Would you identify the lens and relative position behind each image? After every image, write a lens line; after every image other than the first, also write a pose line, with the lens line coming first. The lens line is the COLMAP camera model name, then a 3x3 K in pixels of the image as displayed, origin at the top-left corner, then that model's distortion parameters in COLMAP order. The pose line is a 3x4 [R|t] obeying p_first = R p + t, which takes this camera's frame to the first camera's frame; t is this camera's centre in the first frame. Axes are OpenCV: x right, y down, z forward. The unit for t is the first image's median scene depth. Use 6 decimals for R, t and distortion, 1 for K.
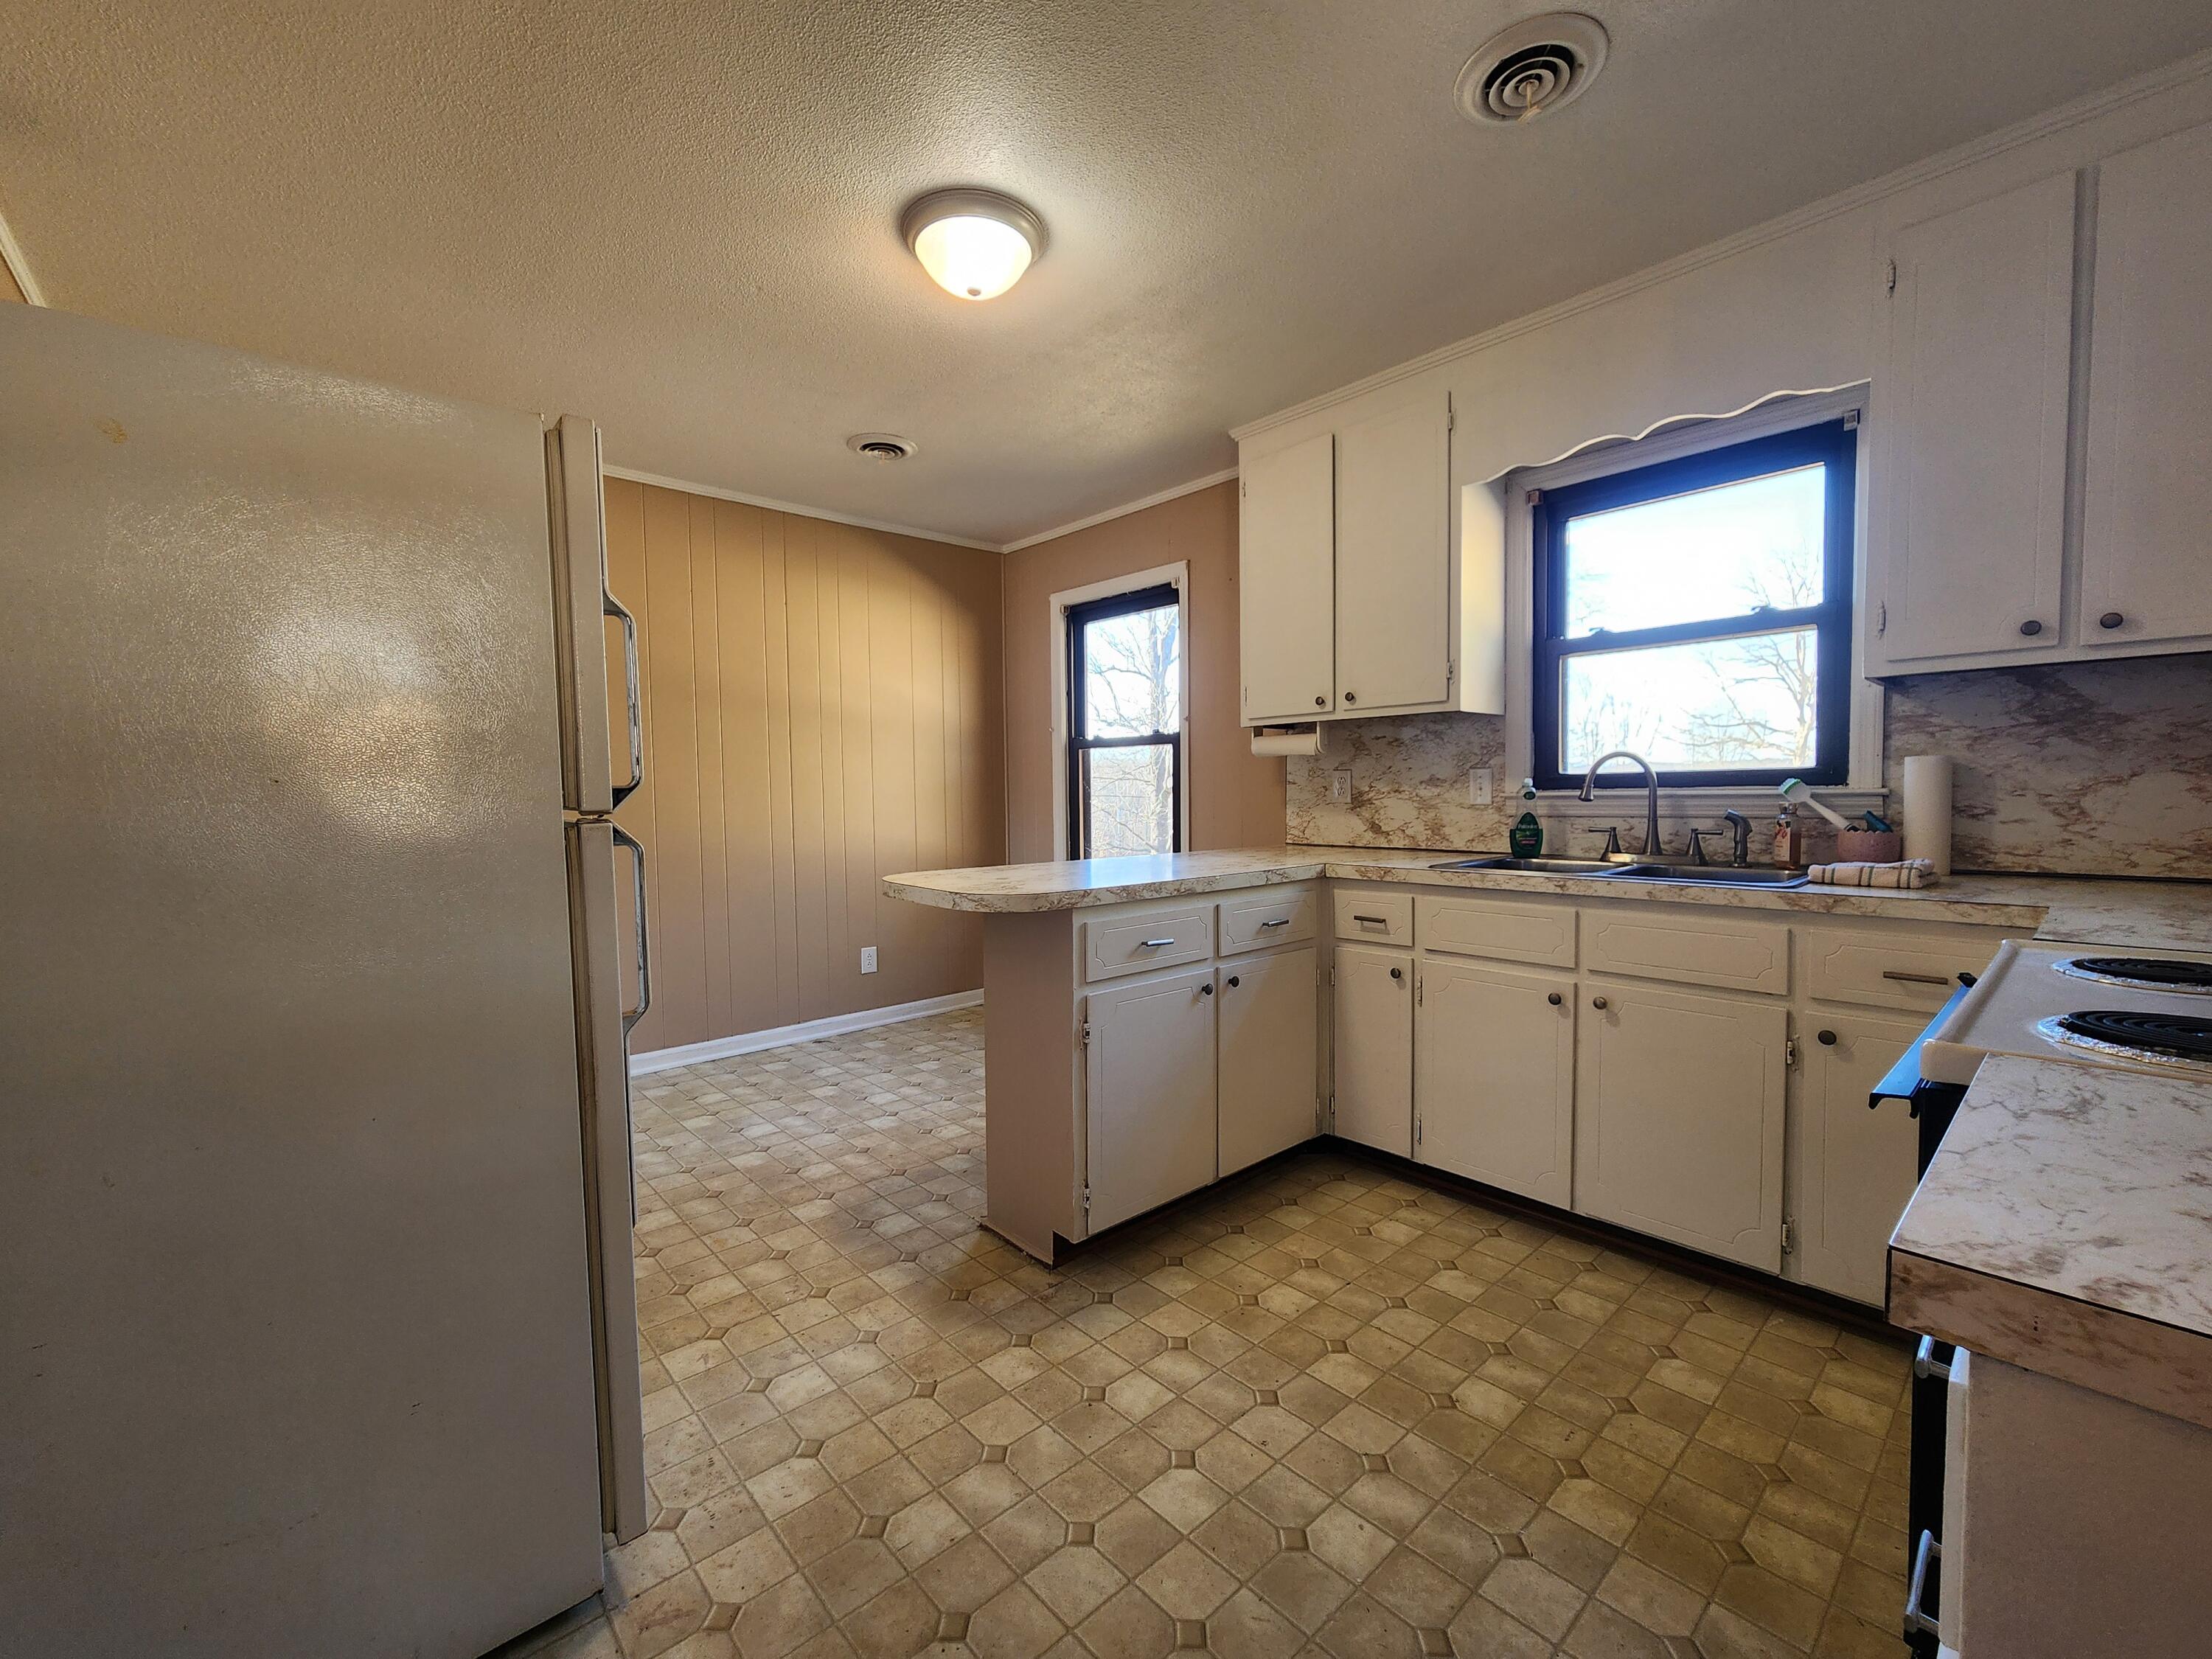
lens RADIAL K [[909.9, 0, 1096.4], [0, 909.9, 827.2], [0, 0, 1]] dist [-0.002422, 0.000995]
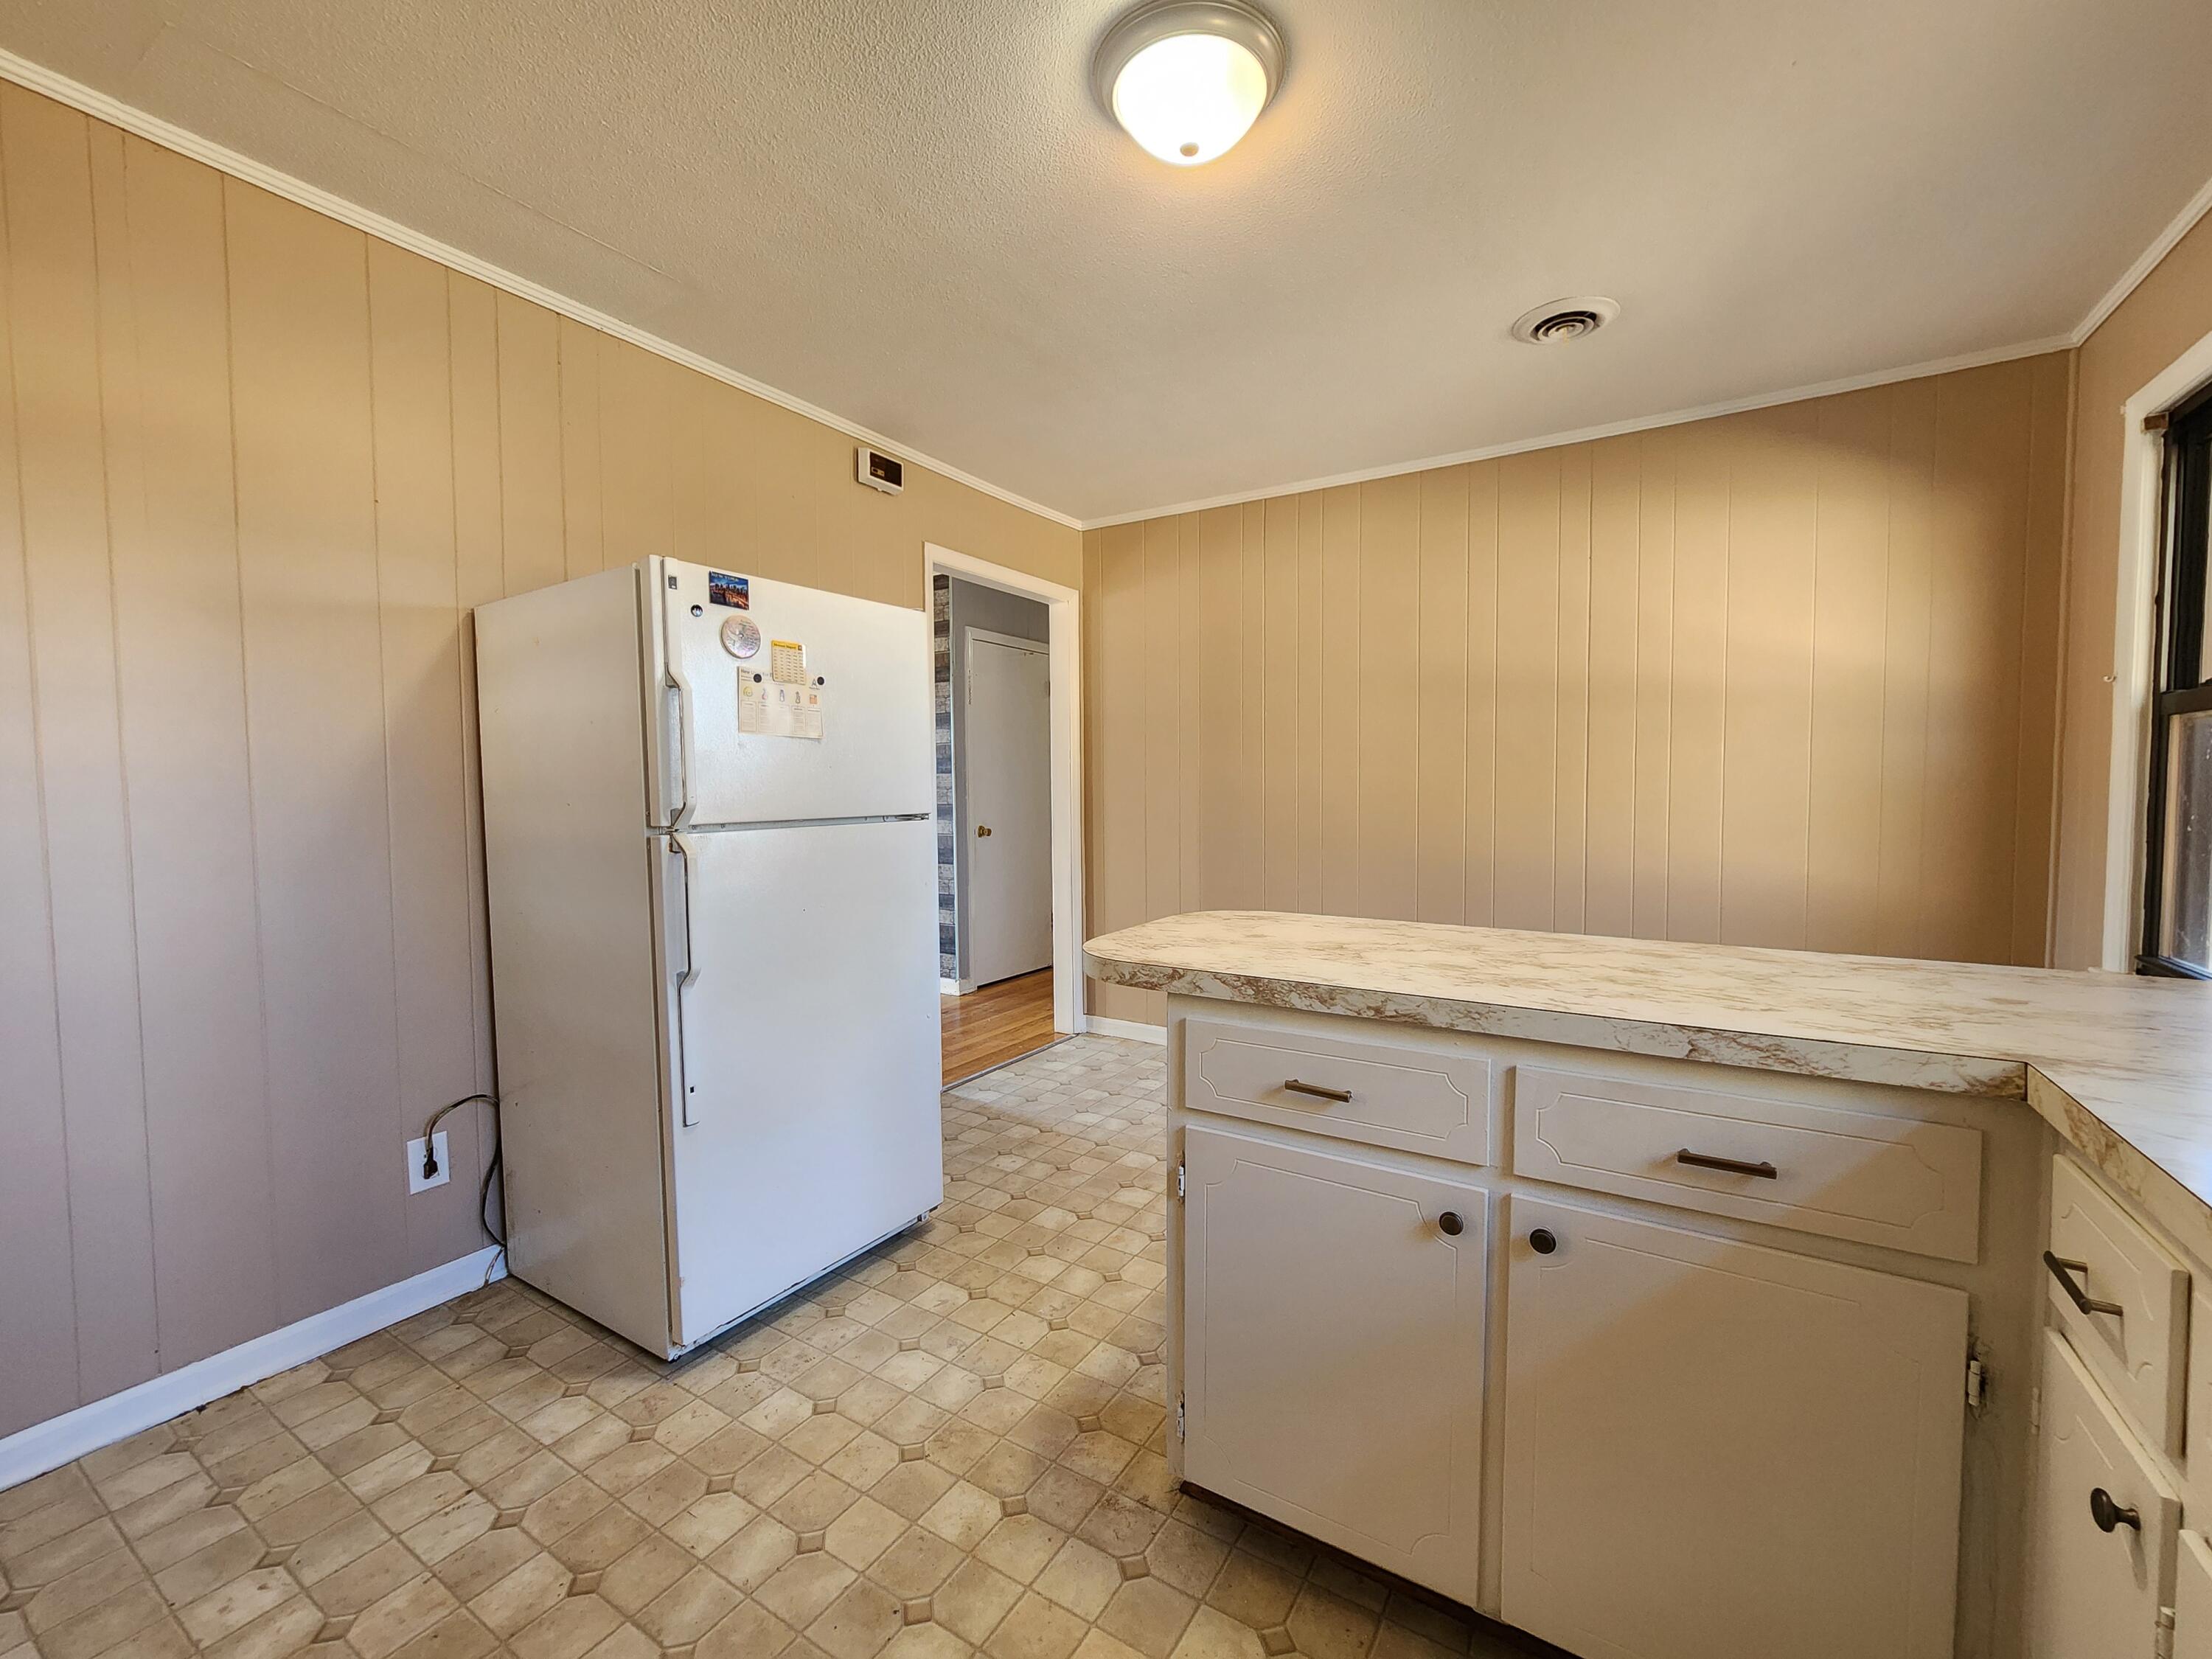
lens RADIAL K [[909.9, 0, 1106.6], [0, 909.9, 831.6], [0, 0, 1]] dist [-0.002422, 0.000995]
pose [[0.278835, 0.054758, -0.958777, 0.544301], [-0.034635, 0.998297, 0.046942, -0.055030], [0.959714, 0.020118, 0.280257, 0.678954]]
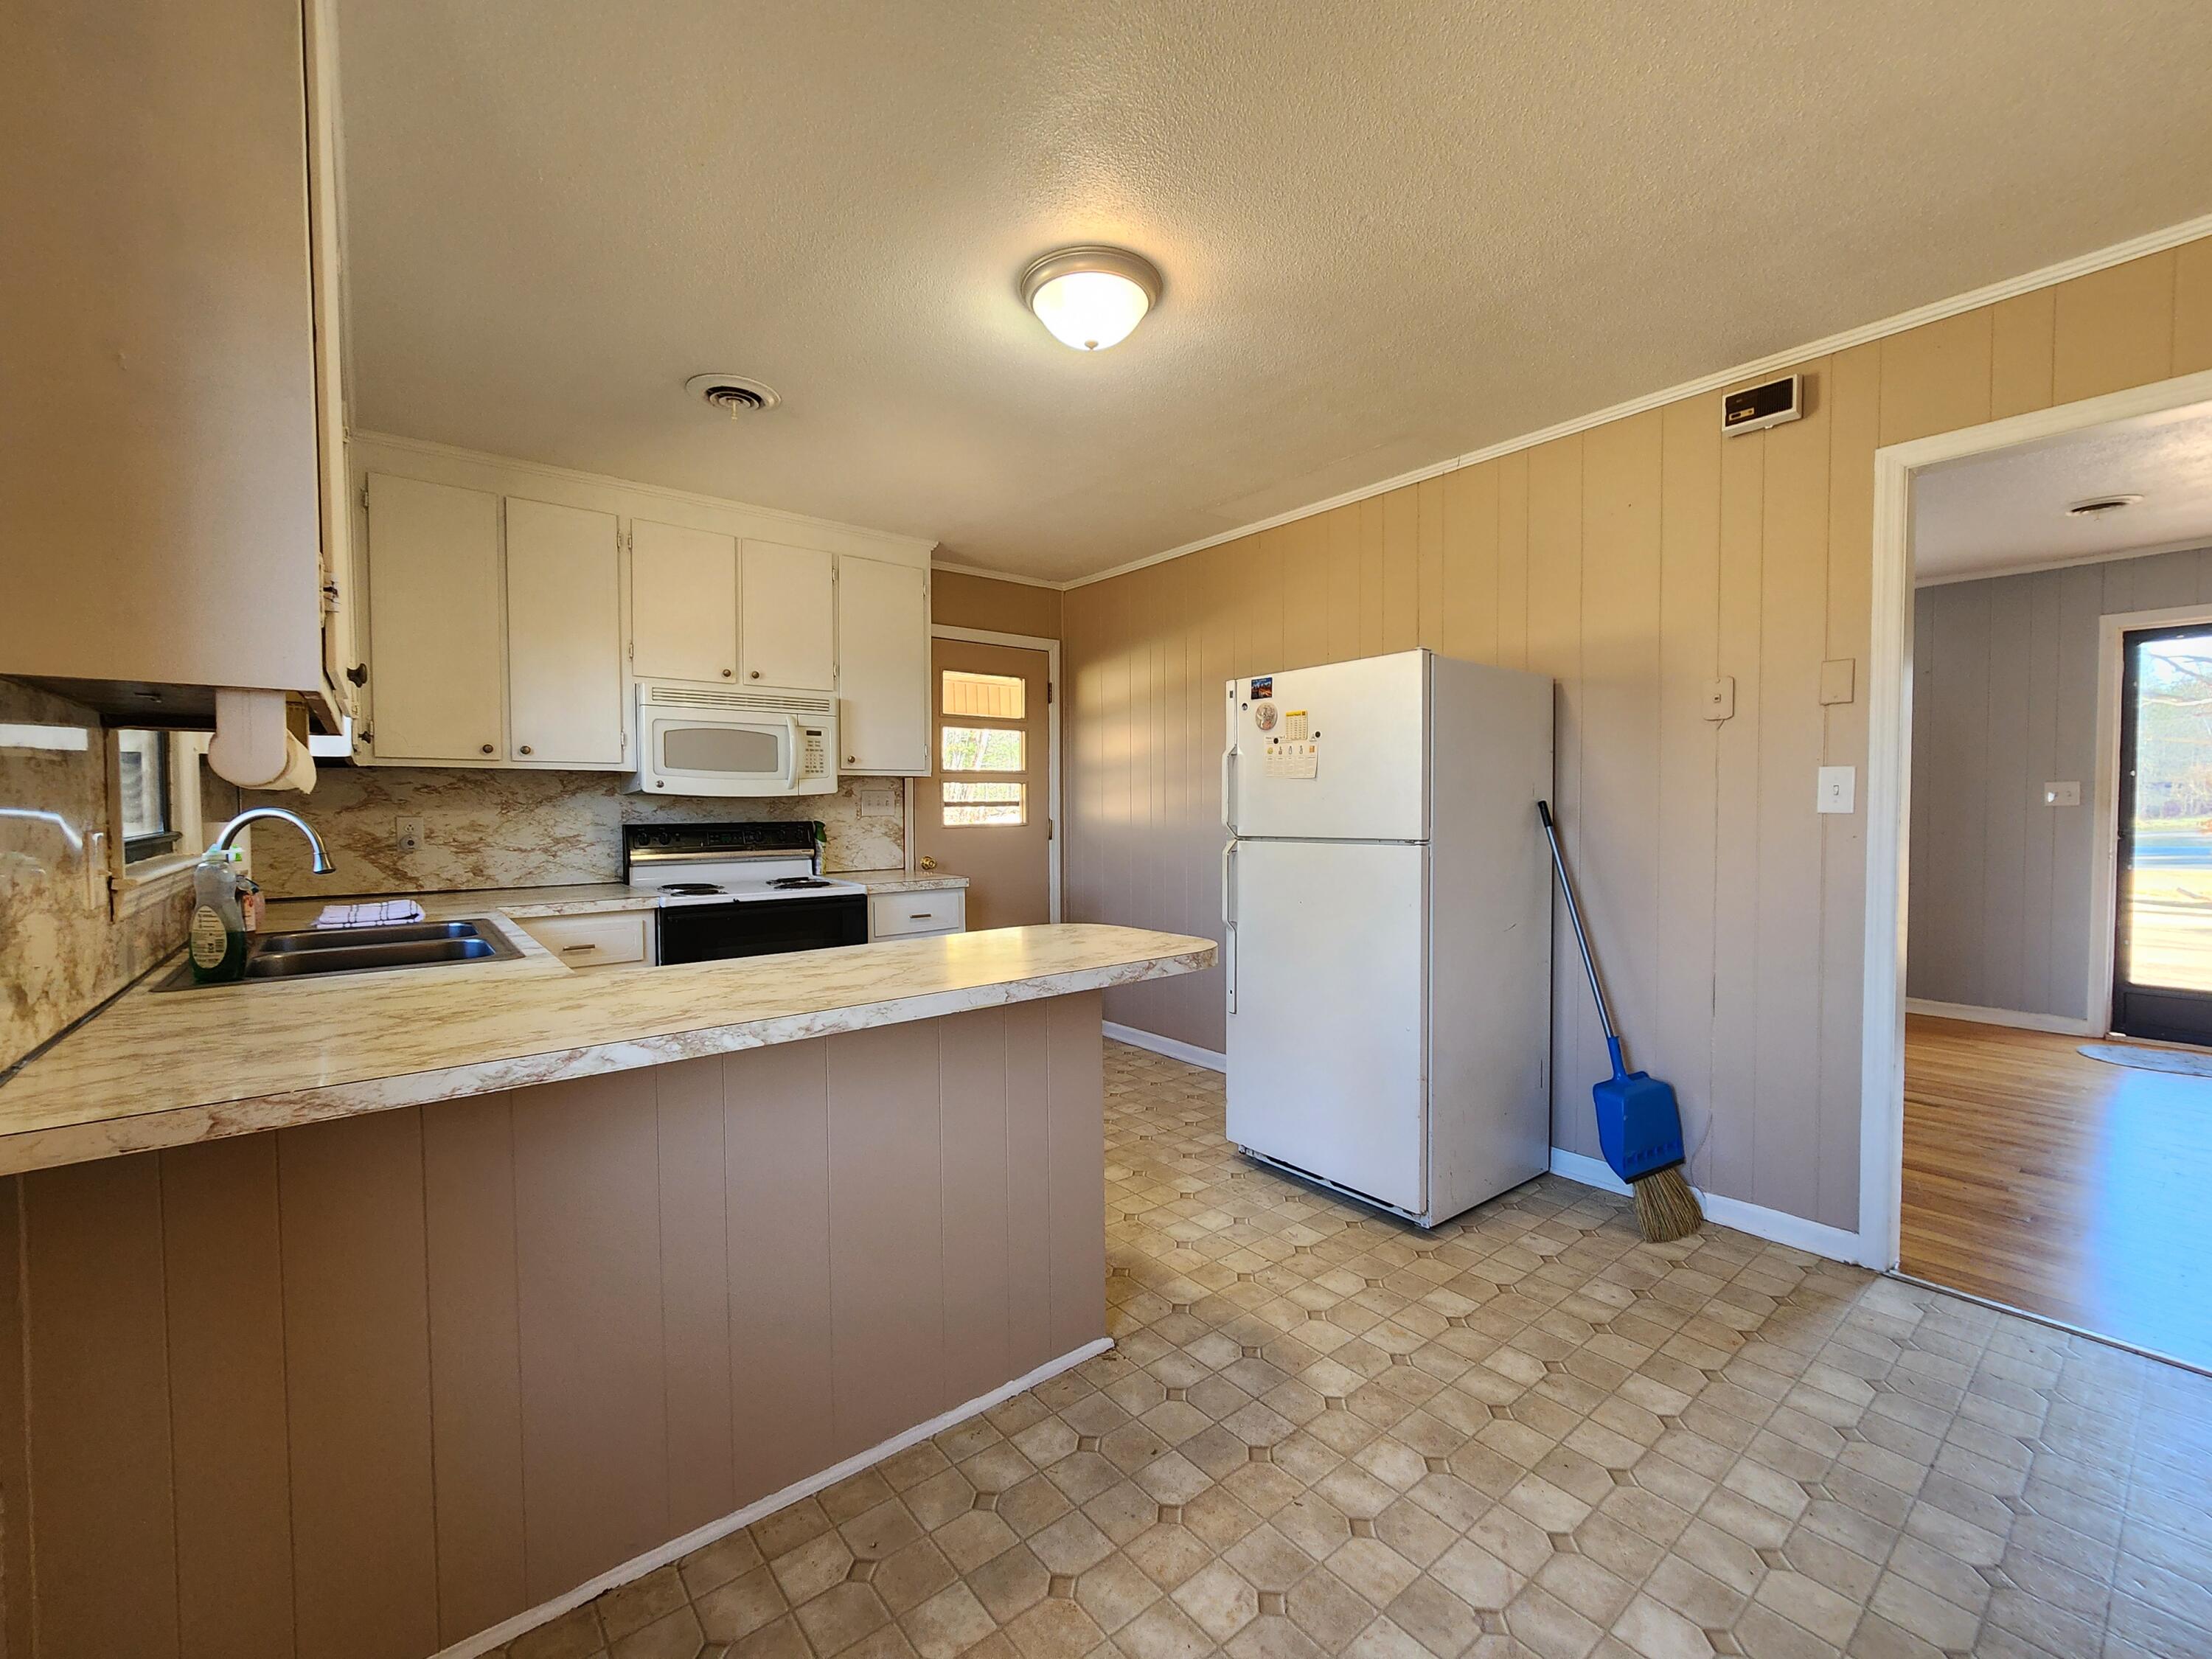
lens RADIAL K [[909.9, 0, 1108.0], [0, 909.9, 834.1], [0, 0, 1]] dist [-0.002422, 0.000995]
pose [[-0.998796, 0.013475, 0.047165, -0.171668], [0.016772, 0.997390, 0.070221, -0.108930], [-0.046096, 0.070927, -0.996416, 1.860098]]
